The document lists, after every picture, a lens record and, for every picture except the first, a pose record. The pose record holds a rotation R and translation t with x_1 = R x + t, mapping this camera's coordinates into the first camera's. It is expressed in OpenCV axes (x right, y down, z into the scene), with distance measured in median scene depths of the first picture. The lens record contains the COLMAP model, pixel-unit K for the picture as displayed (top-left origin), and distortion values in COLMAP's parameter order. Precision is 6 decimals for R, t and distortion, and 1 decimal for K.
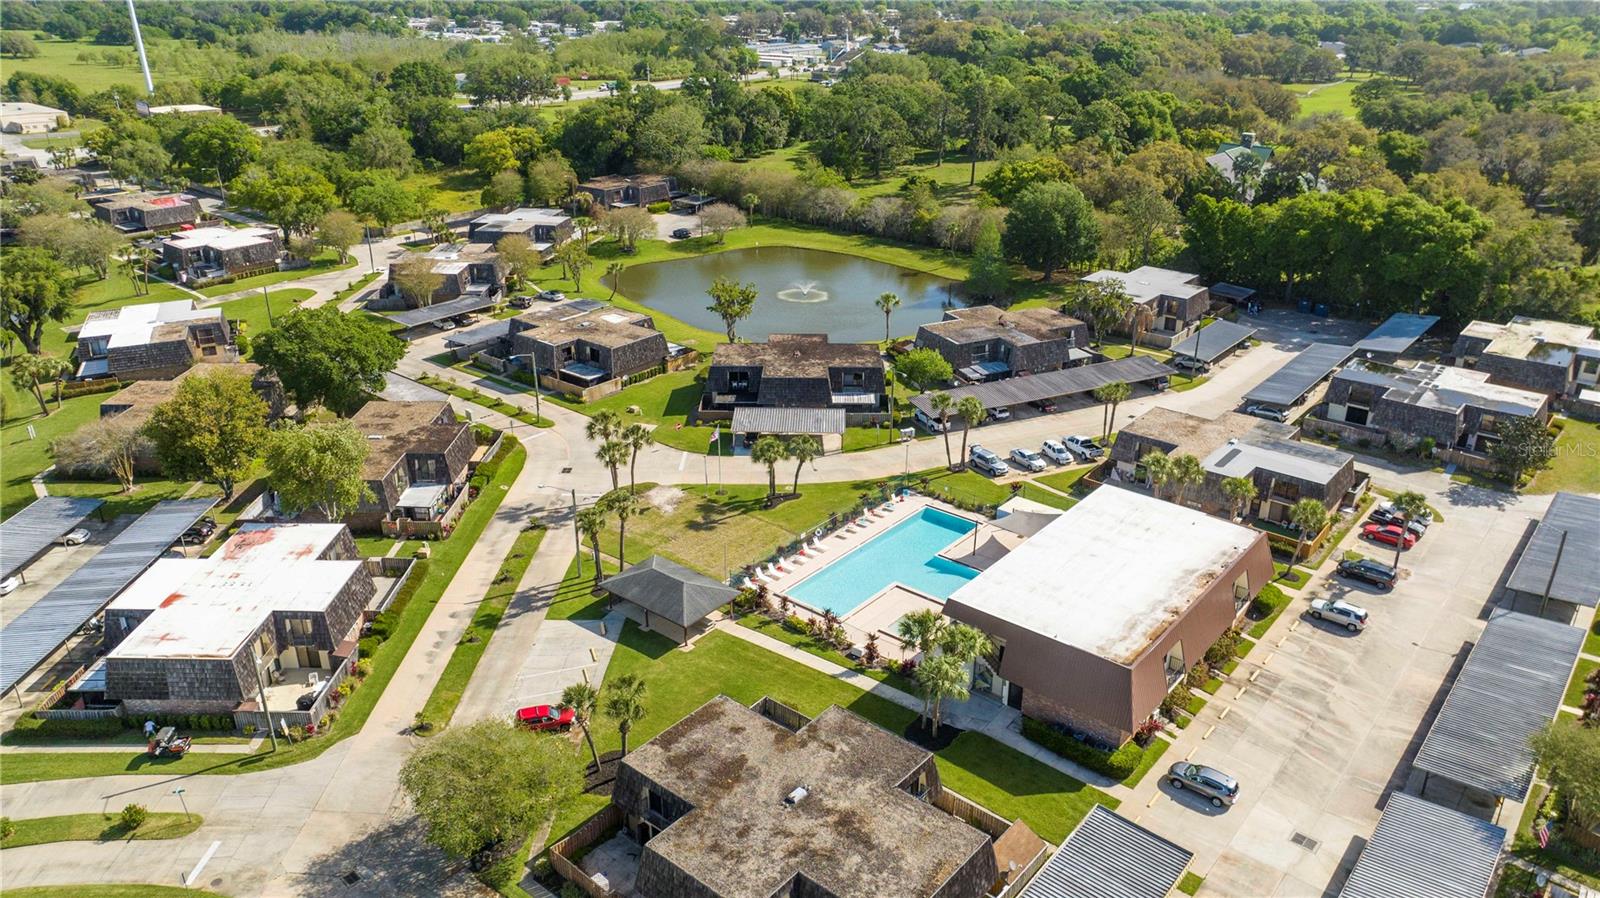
lens RADIAL K [[1125.4, 0, 800.0], [0, 1125.4, 449.0], [0, 0, 1]] dist [-0.014807, -0.002095]
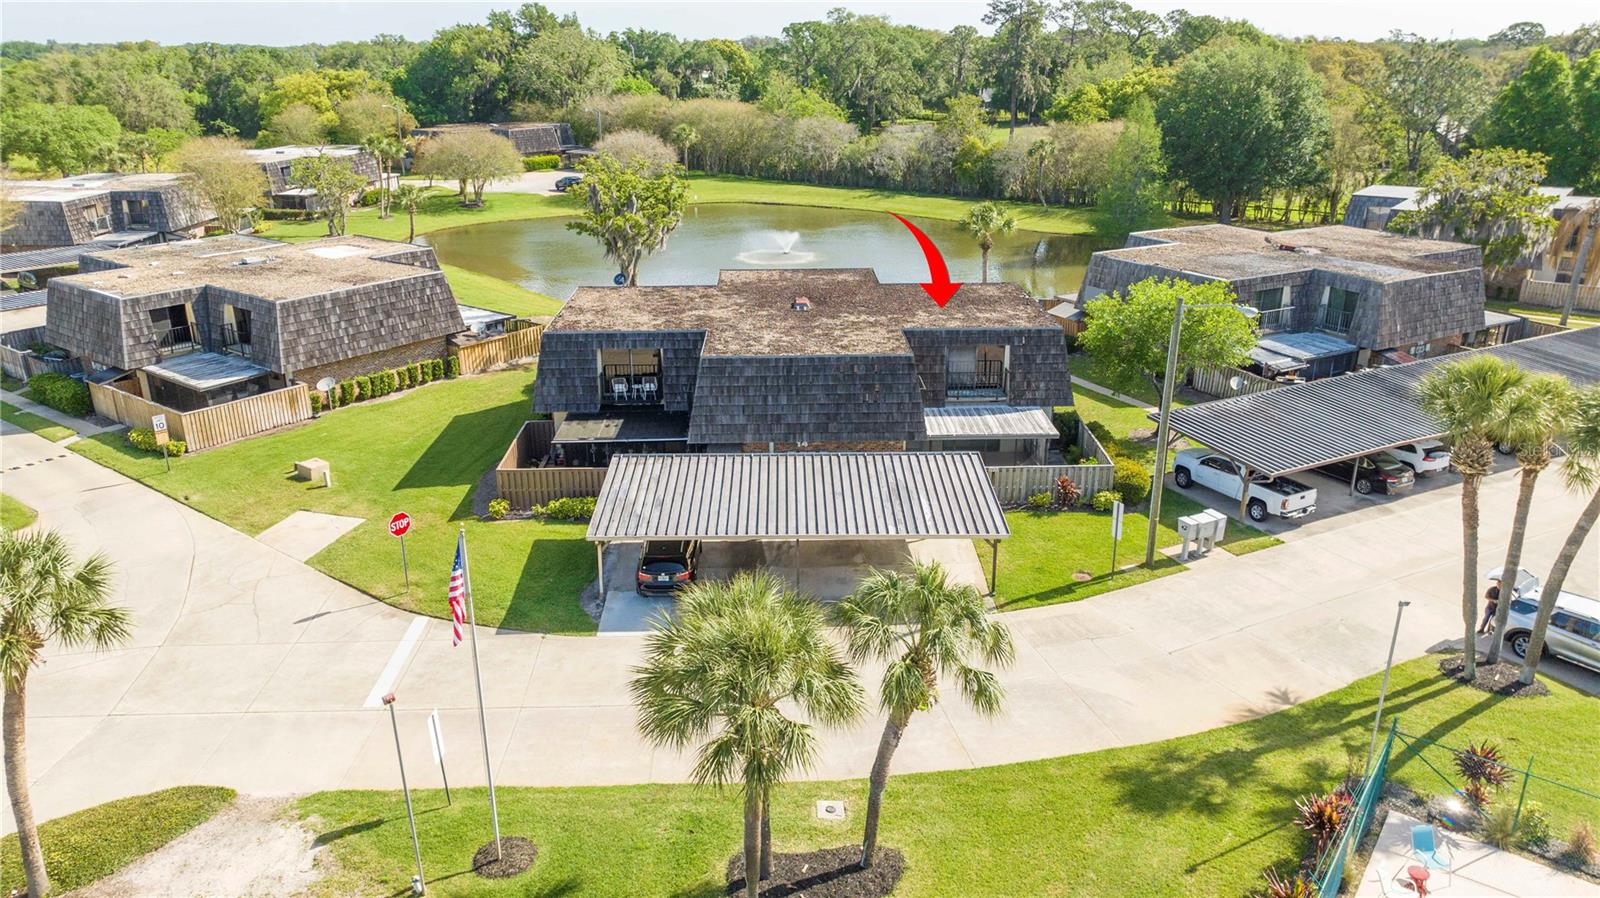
lens RADIAL K [[1125.4, 0, 800.0], [0, 1125.4, 449.0], [0, 0, 1]] dist [-0.014807, -0.002095]
pose [[0.998788, -0.019311, 0.045271, -0.022973], [0.022184, 0.997713, -0.063851, -0.019565], [-0.043935, 0.064778, 0.996932, 0.750246]]
